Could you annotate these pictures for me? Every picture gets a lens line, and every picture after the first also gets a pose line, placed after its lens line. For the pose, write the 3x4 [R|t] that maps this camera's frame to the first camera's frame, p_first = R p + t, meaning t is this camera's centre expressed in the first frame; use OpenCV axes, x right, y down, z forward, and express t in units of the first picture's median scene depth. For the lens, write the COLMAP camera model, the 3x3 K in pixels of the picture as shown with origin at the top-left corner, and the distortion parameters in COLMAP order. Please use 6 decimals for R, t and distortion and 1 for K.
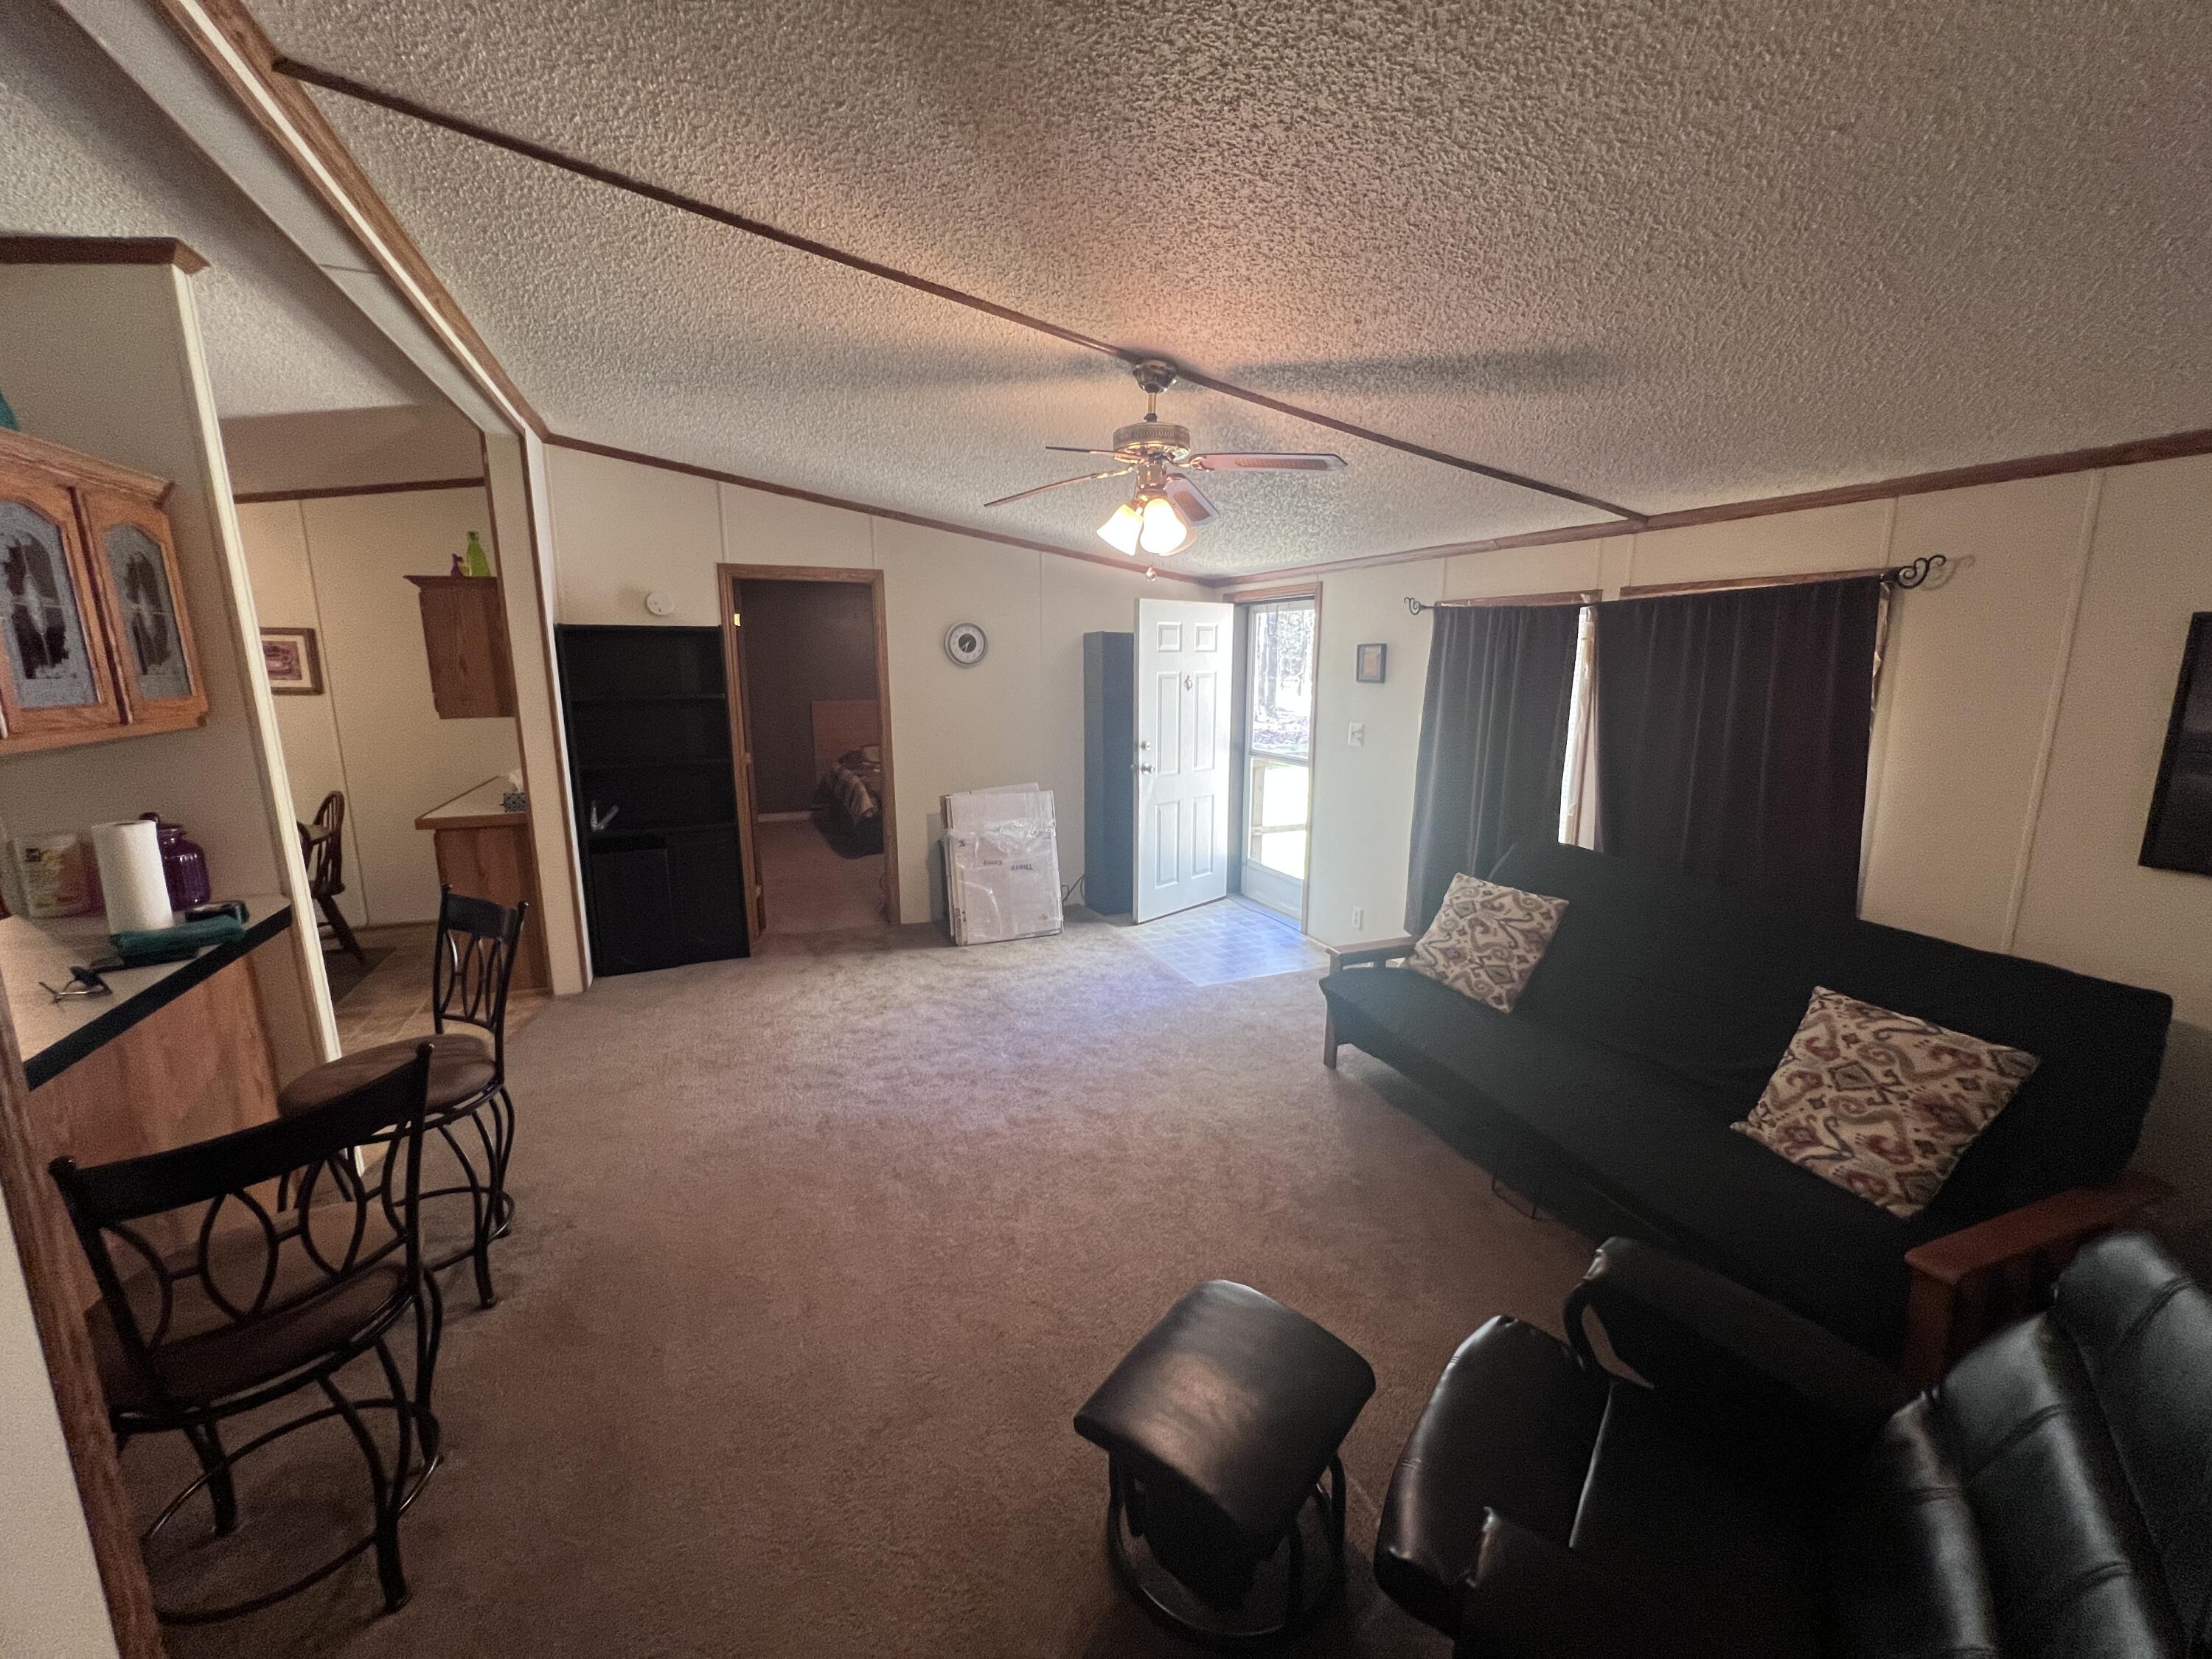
lens RADIAL K [[883.3, 0, 1106.0], [0, 883.3, 829.5], [0, 0, 1]] dist [-0.002008, -0.000137]
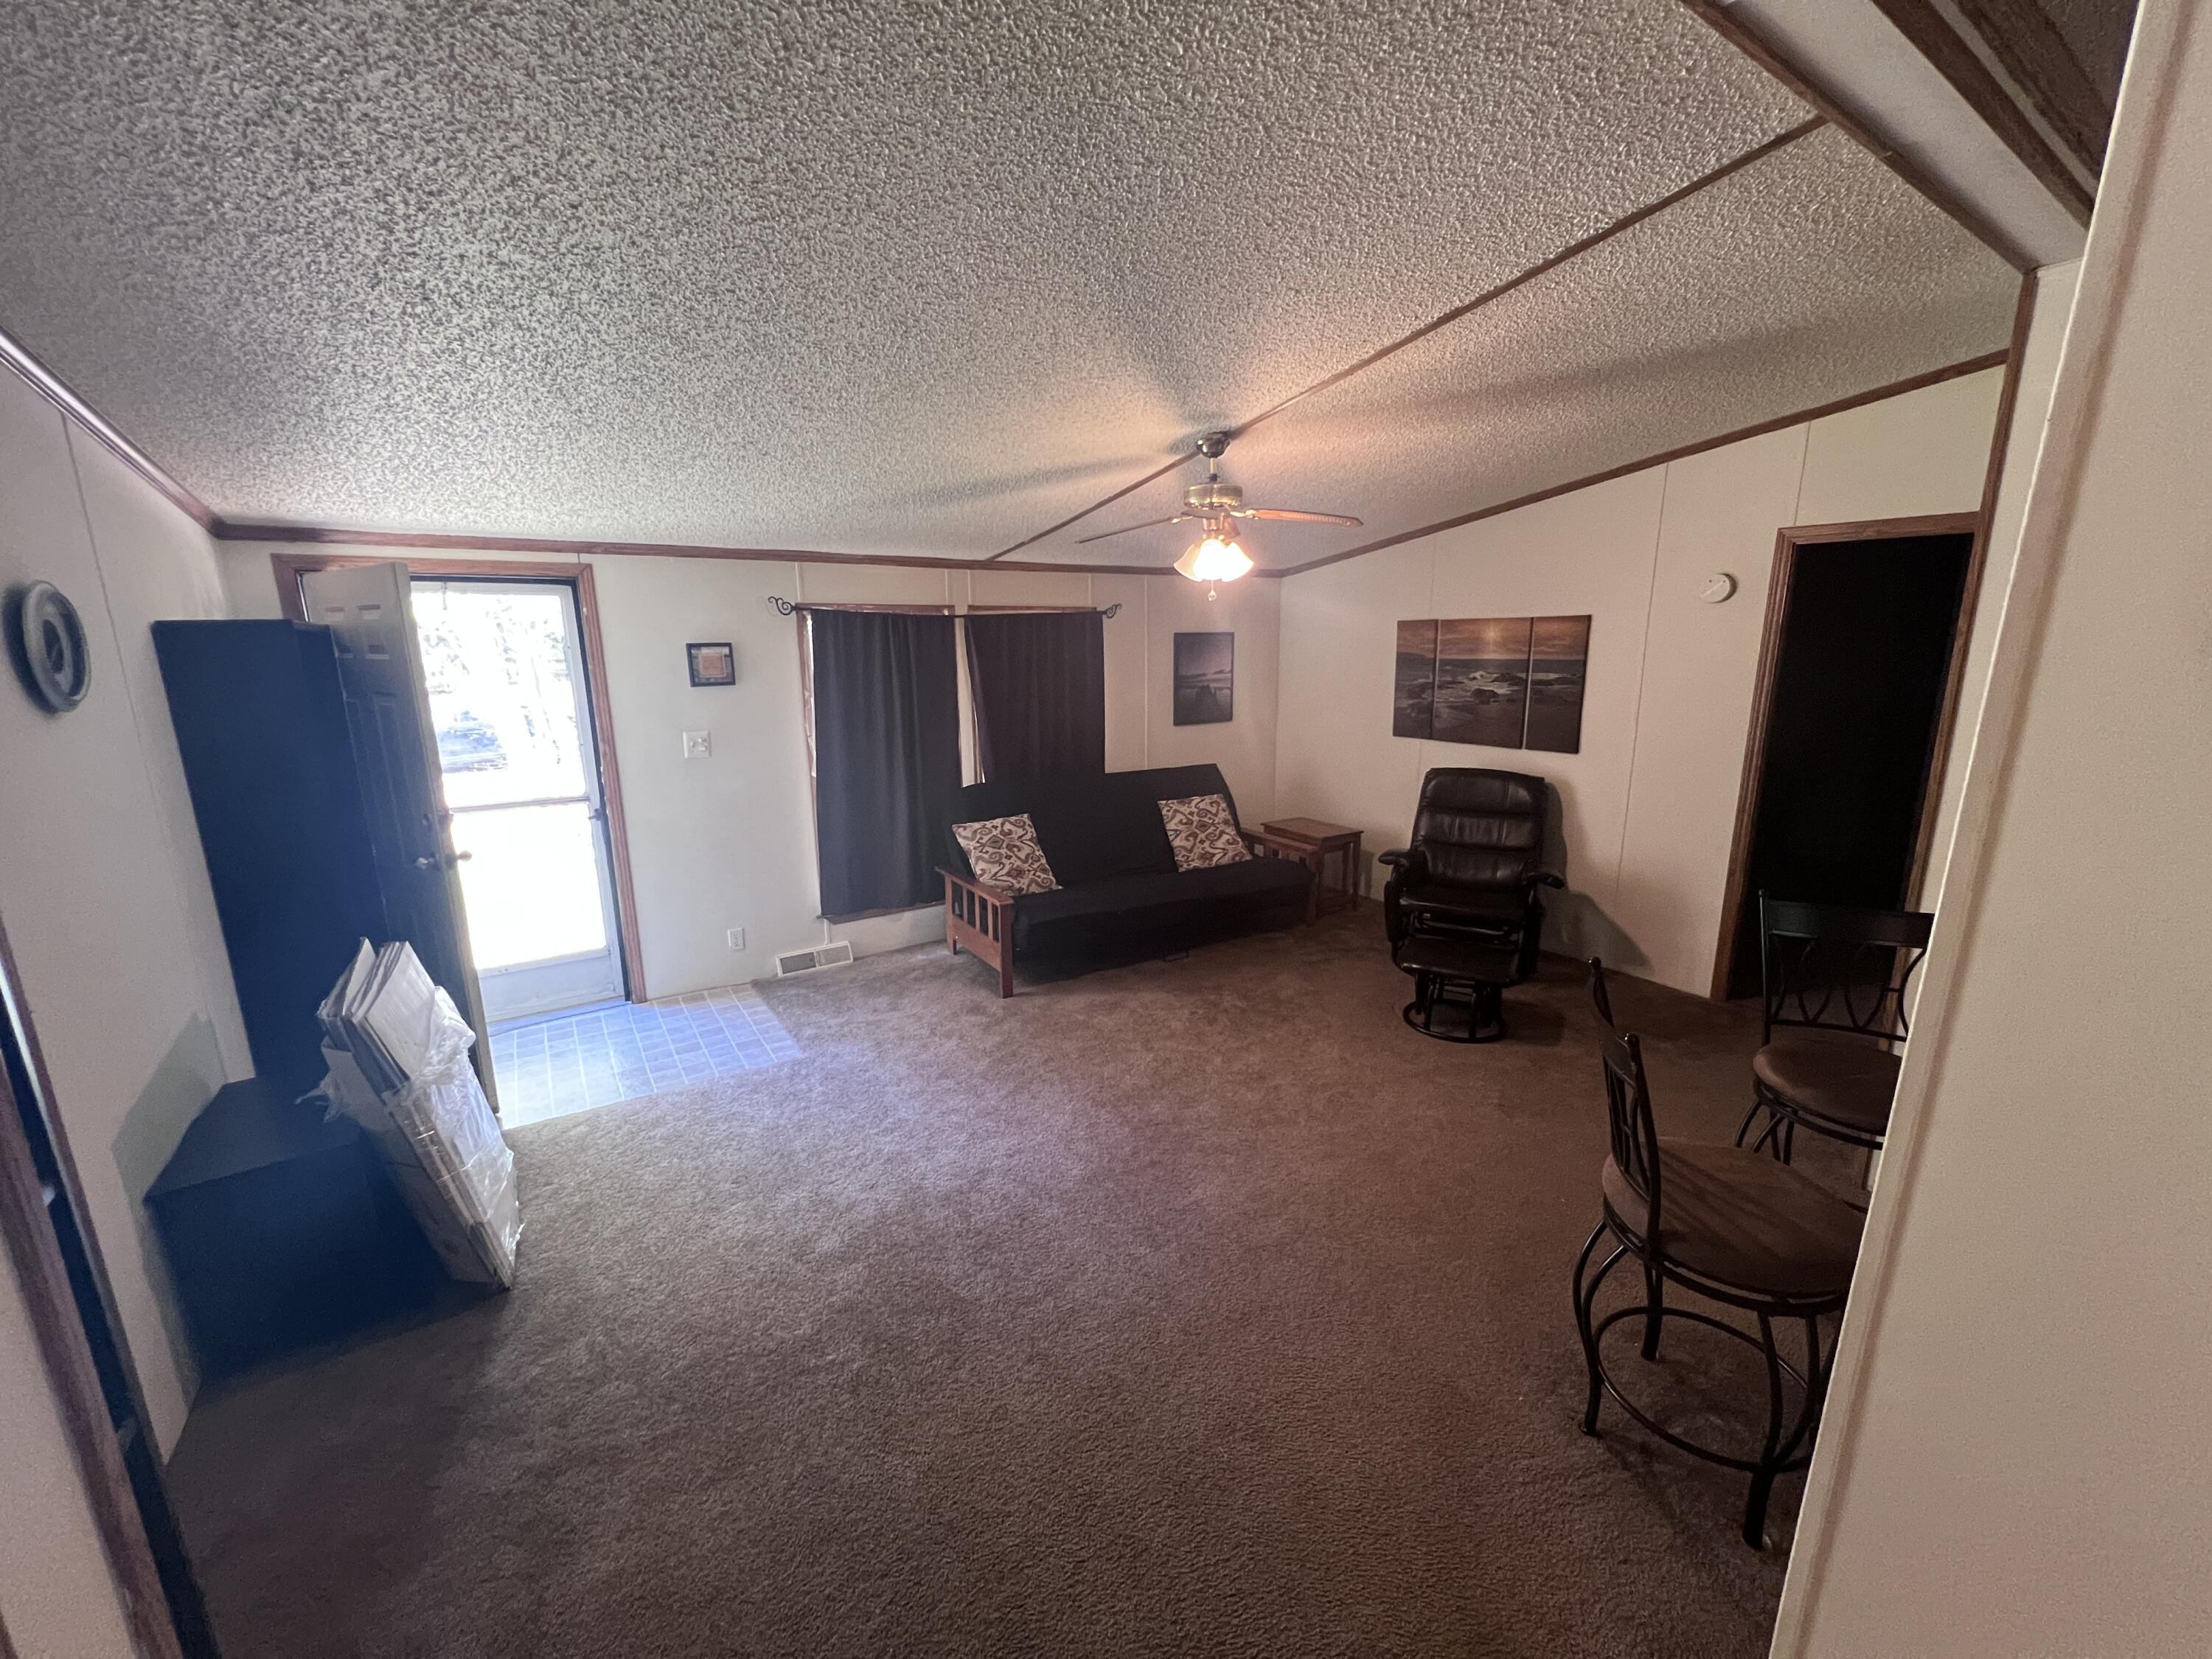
lens RADIAL K [[883.3, 0, 1106.0], [0, 883.3, 829.5], [0, 0, 1]] dist [-0.002008, -0.000137]
pose [[-0.179858, -0.206085, 0.961863, -0.727141], [0.199096, 0.949945, 0.240760, -0.174176], [-0.963334, 0.234806, -0.129825, 0.808509]]
